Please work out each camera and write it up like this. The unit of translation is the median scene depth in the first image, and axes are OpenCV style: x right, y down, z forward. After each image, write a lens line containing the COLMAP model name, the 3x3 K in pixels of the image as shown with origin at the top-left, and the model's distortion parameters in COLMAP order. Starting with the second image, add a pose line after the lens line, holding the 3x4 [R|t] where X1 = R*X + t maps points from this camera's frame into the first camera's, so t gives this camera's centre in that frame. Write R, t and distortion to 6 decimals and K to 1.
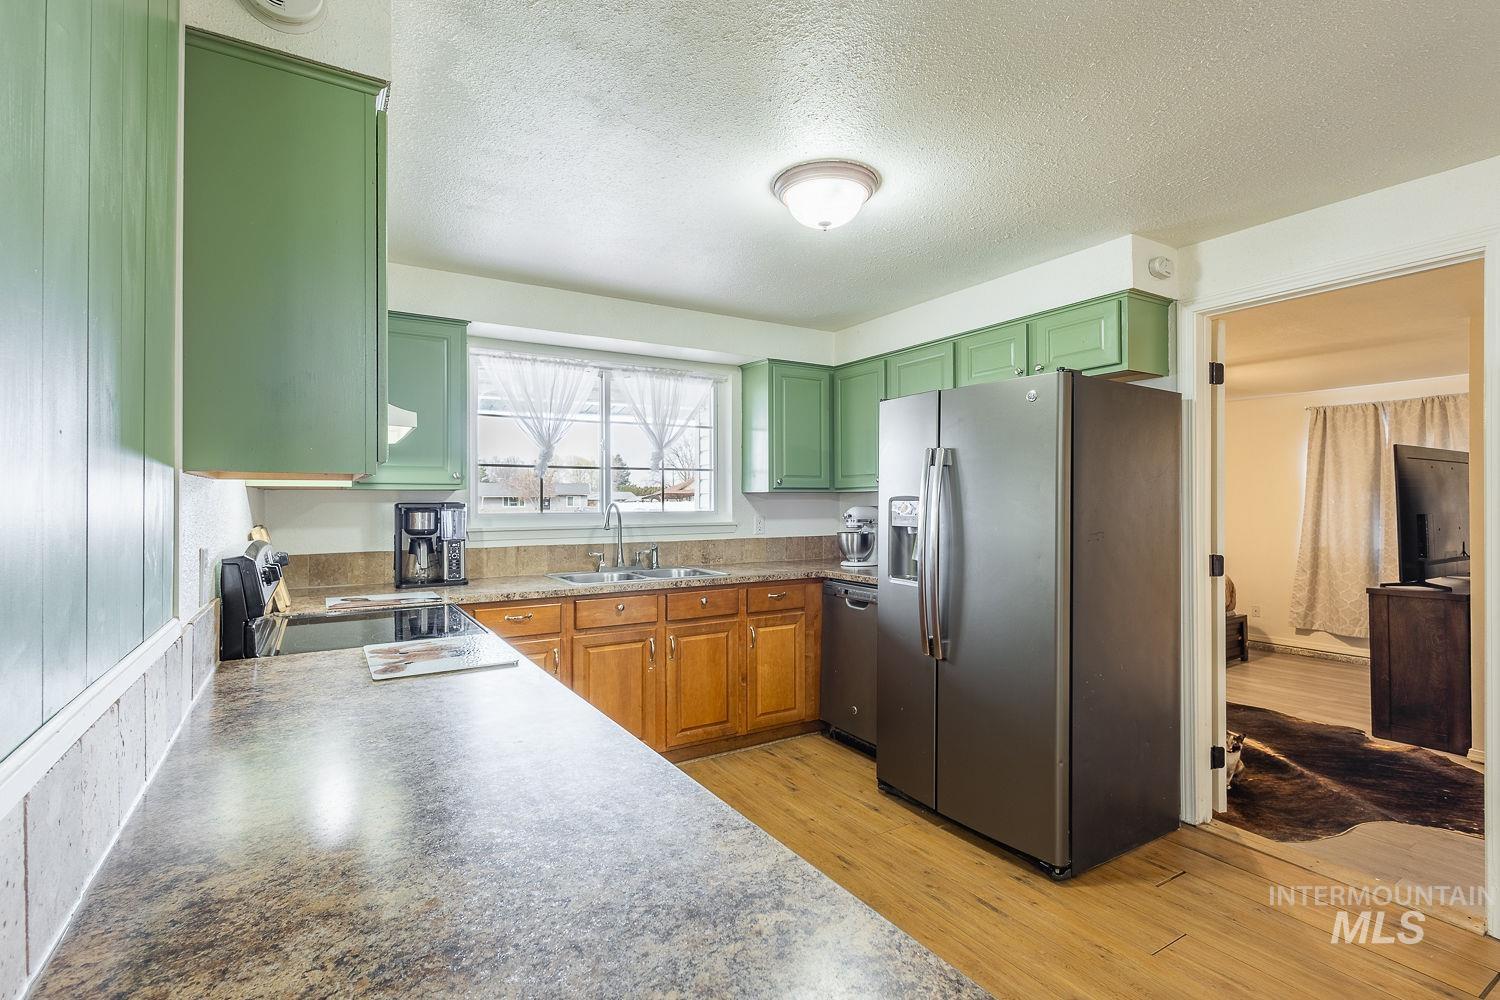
lens RADIAL K [[700.2, 0, 741.9], [0, 700.2, 496.6], [0, 0, 1]] dist [0.009728, -0.004996]
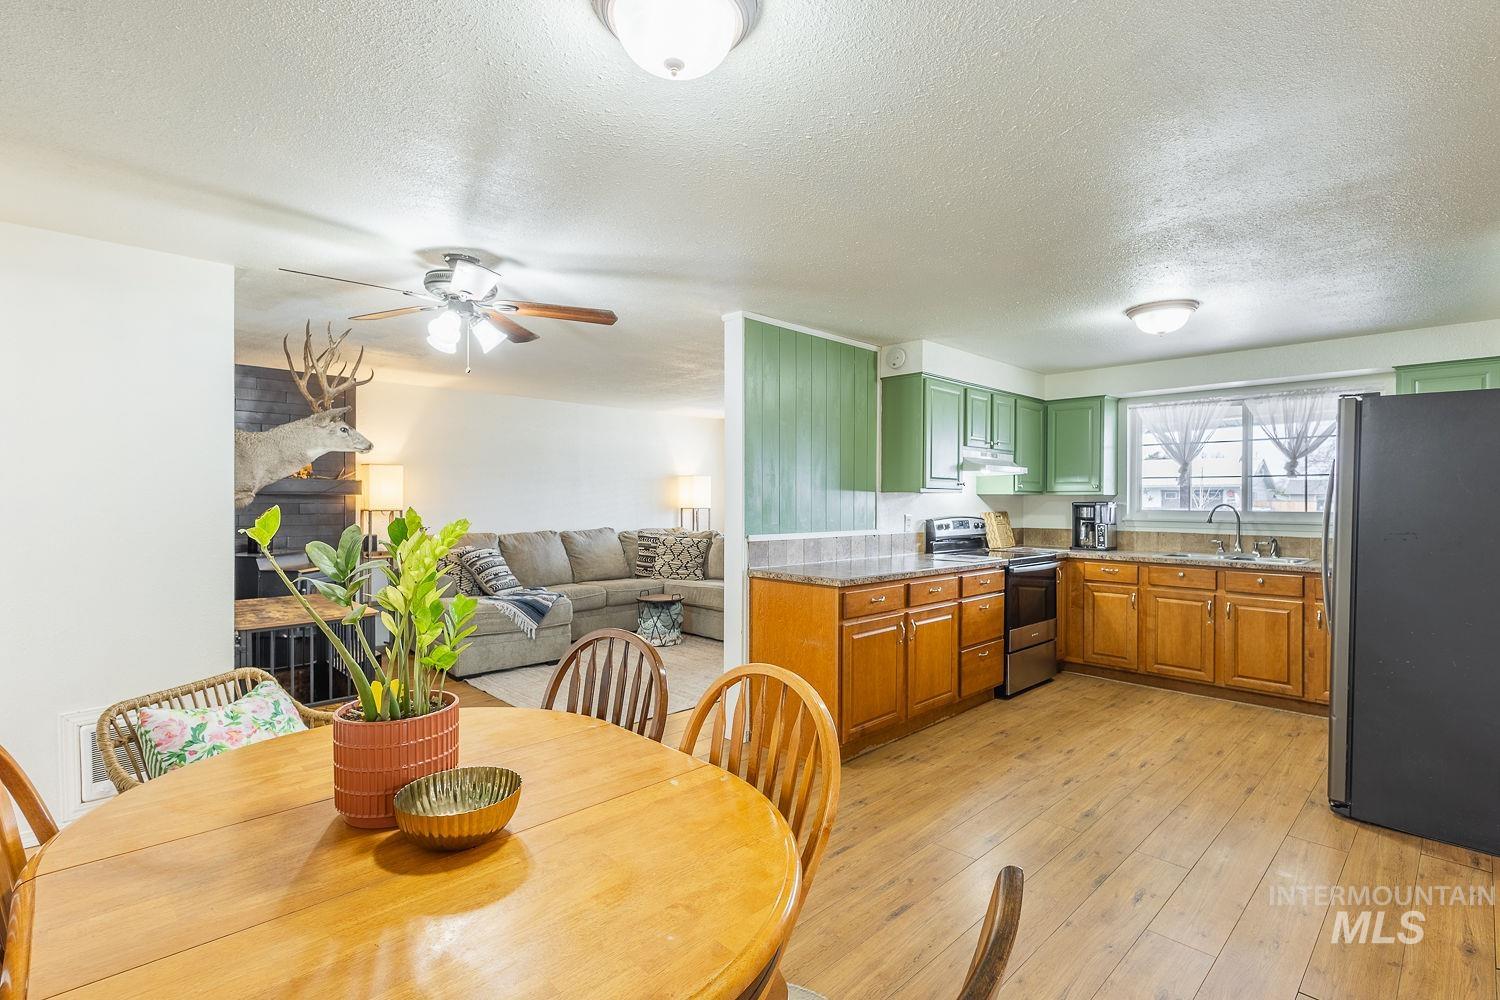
lens RADIAL K [[700.2, 0, 747.0], [0, 700.2, 498.6], [0, 0, 1]] dist [0.009728, -0.004996]
pose [[0.214622, 0.002696, -0.976693, 0.898113], [-0.000666, 0.999996, 0.002614, -0.003056], [0.976697, 0.000089, 0.214623, -0.168721]]
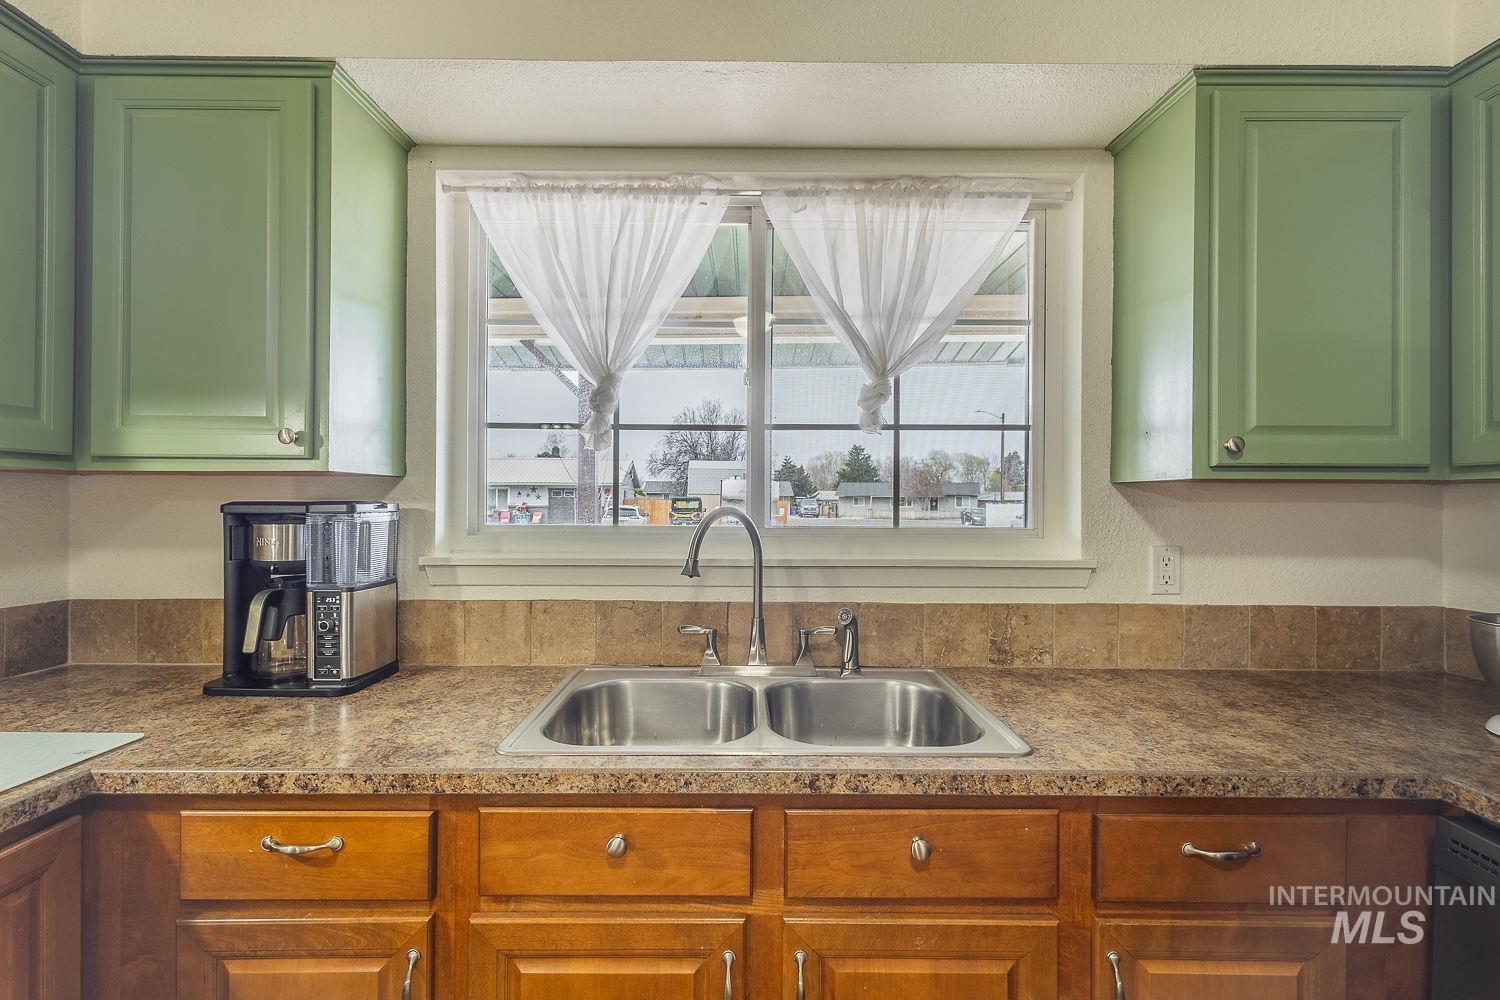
lens RADIAL K [[700.2, 0, 752.1], [0, 700.2, 499.5], [0, 0, 1]] dist [0.009728, -0.004996]
pose [[0.858180, 0.007170, -0.513298, 0.031496], [-0.005165, 0.999972, 0.005331, 0.002560], [0.513322, -0.001924, 0.858194, 0.645039]]
